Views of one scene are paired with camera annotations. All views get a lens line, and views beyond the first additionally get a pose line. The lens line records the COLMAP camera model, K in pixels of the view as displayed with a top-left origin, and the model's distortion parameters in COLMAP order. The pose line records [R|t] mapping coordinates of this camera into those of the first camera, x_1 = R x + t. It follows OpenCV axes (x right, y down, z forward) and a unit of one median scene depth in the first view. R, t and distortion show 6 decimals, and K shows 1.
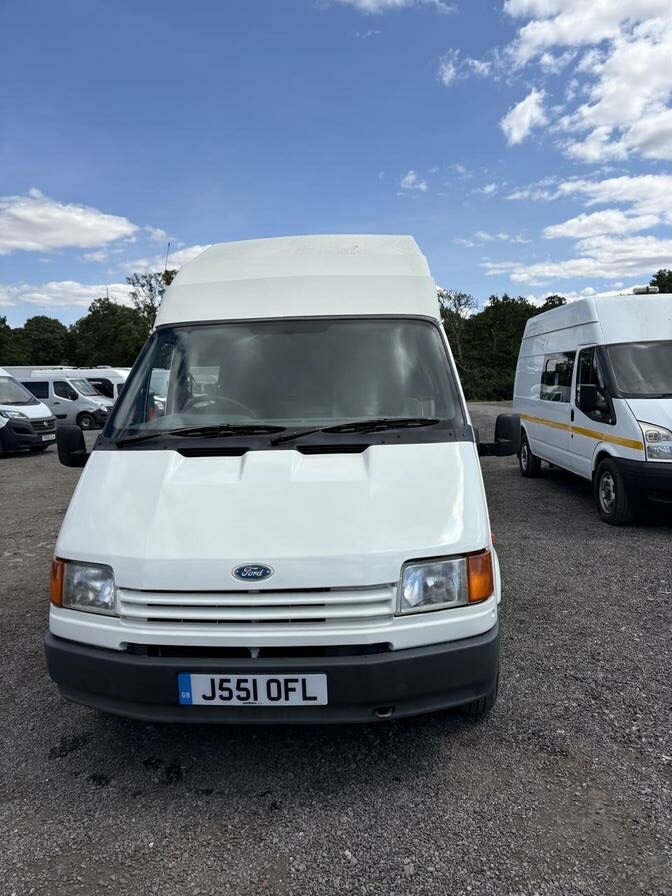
lens RADIAL K [[706.8, 0, 335.2], [0, 706.8, 452.0], [0, 0, 1]] dist [0.033222, -0.036436]
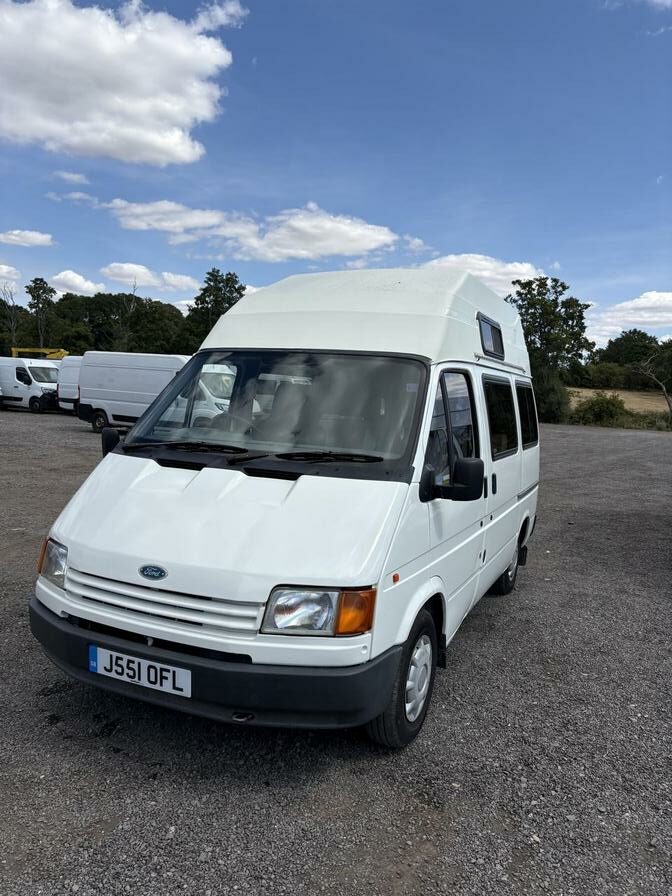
lens RADIAL K [[706.8, 0, 337.2], [0, 706.8, 444.9], [0, 0, 1]] dist [0.033222, -0.036436]
pose [[0.932185, 0.103296, -0.346931, 0.479718], [-0.109164, 0.994020, 0.002642, -0.065268], [0.345129, 0.035410, 0.937887, -0.002314]]
